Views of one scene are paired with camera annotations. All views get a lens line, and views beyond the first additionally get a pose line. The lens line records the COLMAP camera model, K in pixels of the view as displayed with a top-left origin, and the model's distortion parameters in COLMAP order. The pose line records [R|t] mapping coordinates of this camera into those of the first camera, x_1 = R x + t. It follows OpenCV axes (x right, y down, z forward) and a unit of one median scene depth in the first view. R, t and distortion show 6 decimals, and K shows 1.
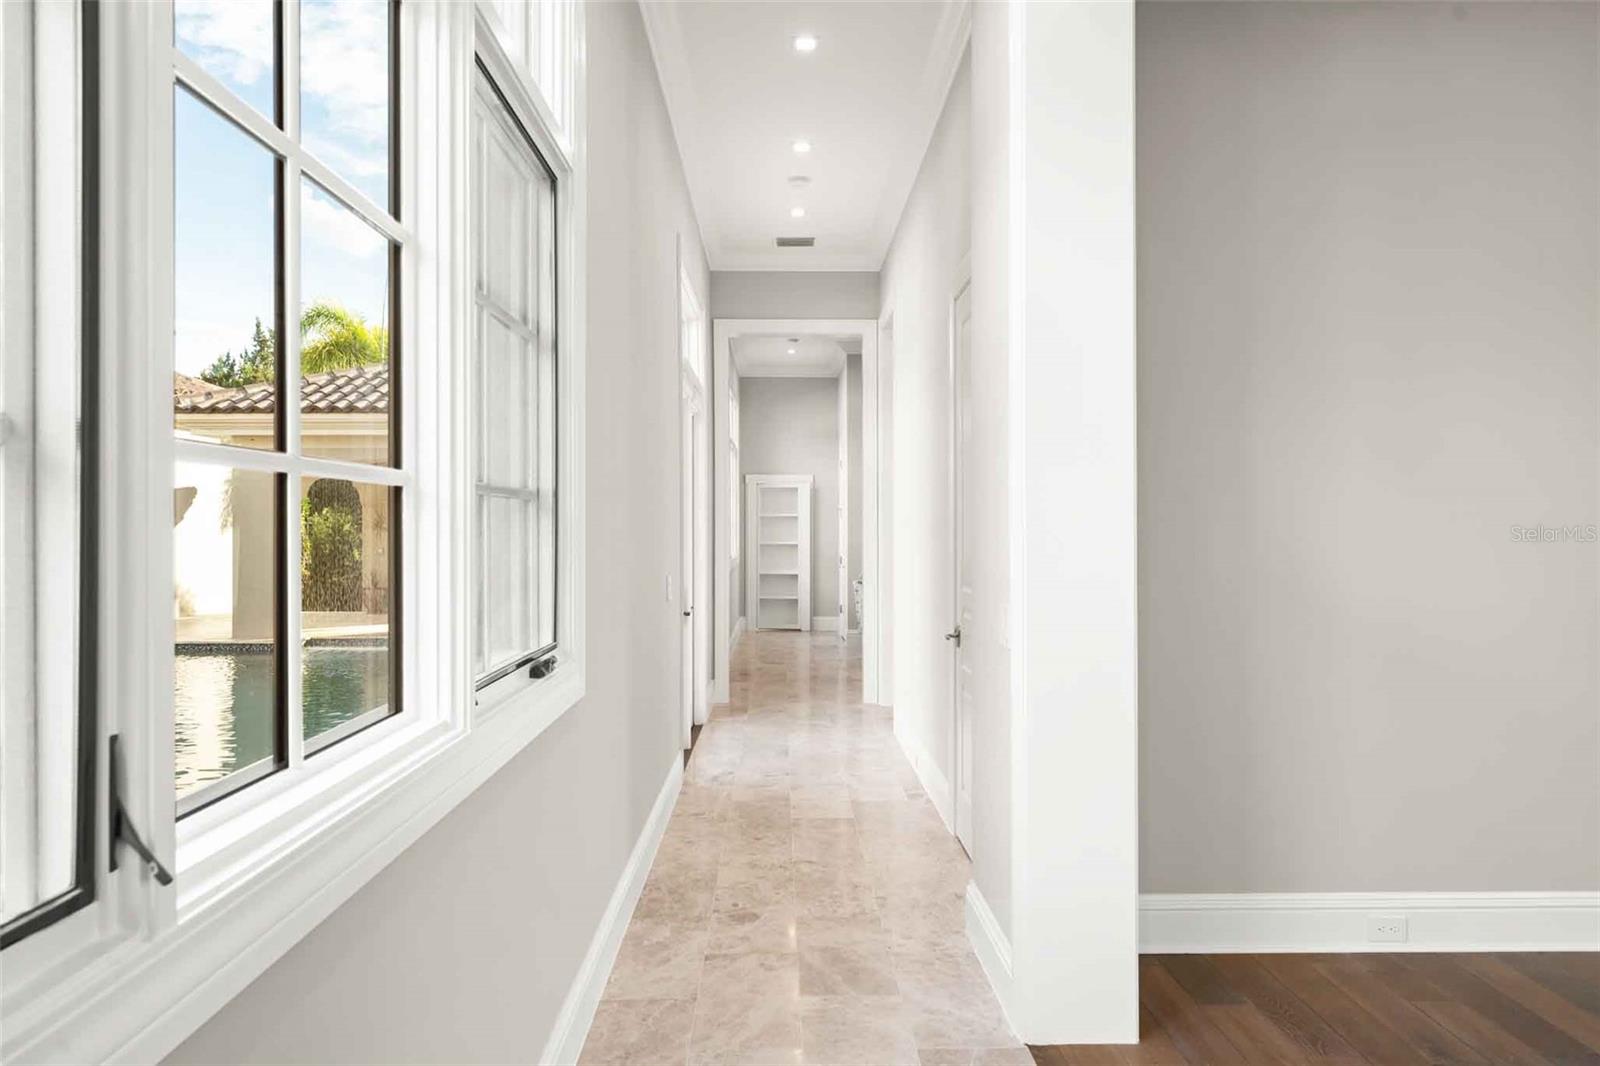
lens RADIAL K [[965.8, 0, 800.7], [0, 965.8, 531.5], [0, 0, 1]] dist [-0.000115, -0.000002]
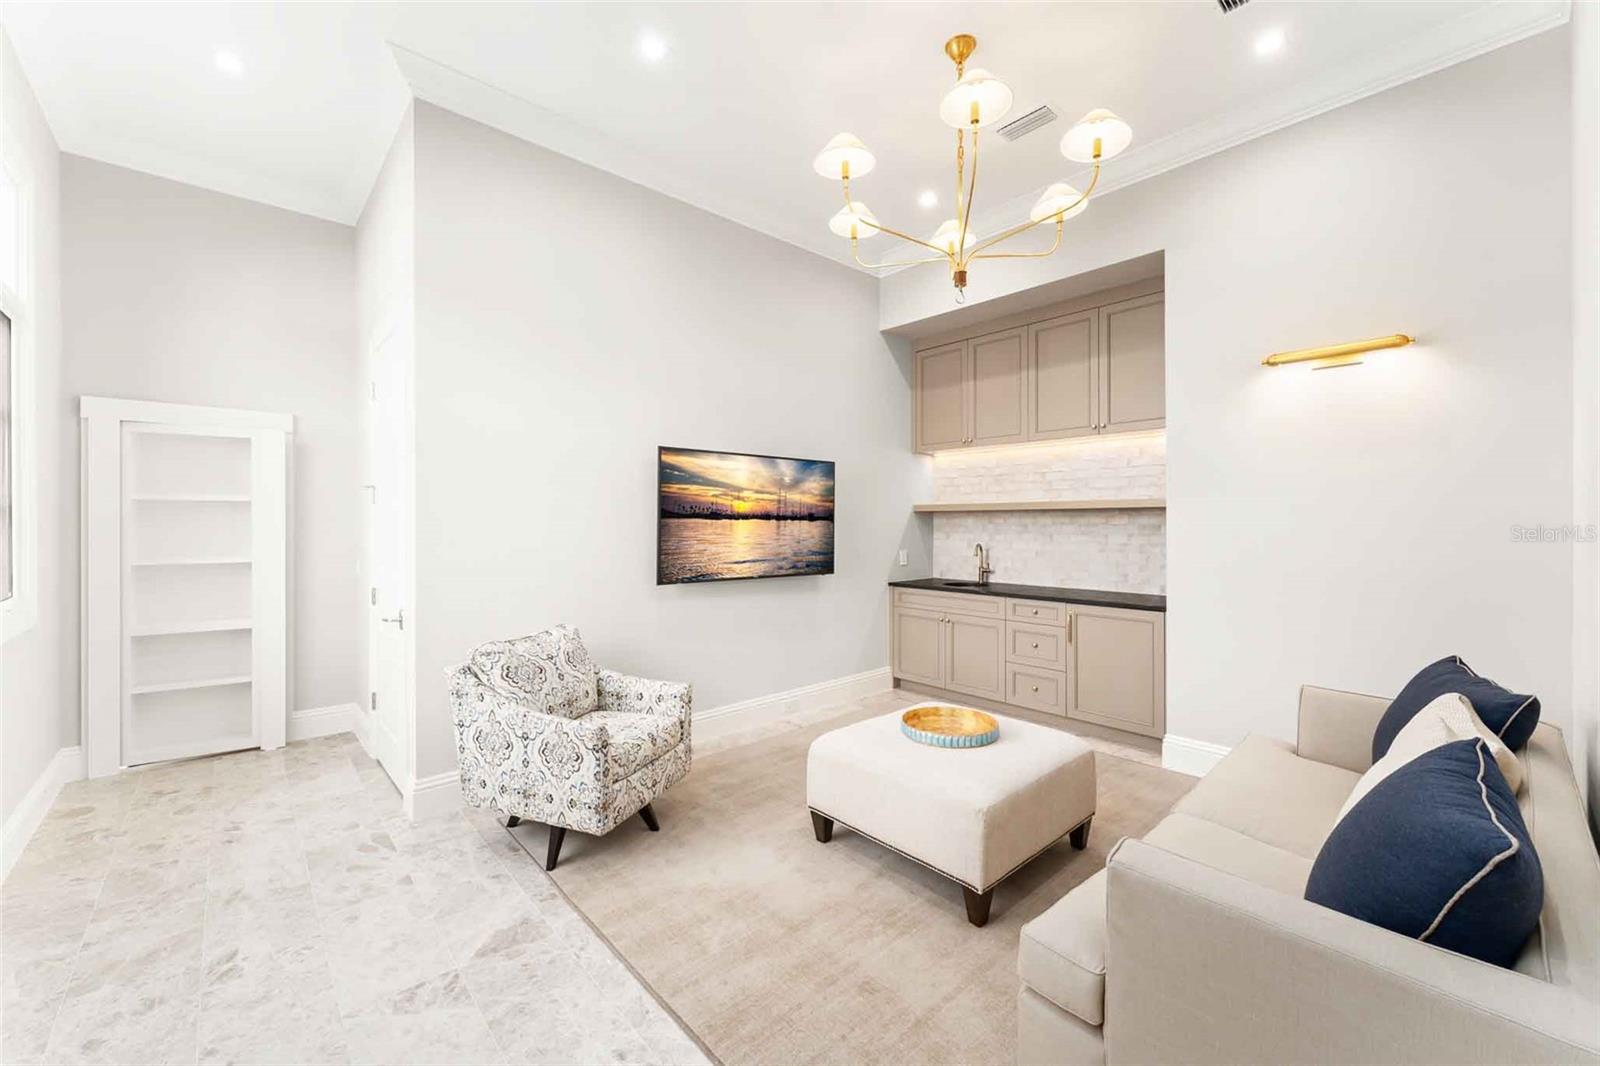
lens RADIAL K [[637.4, 0, 797.1], [0, 637.4, 529.6], [0, 0, 1]] dist [0.003308, 0.000412]
pose [[0.743441, -0.002921, 0.668795, -0.013107], [0.000507, 0.999993, 0.003805, -0.003414], [-0.668801, -0.002489, 0.743437, 0.596828]]
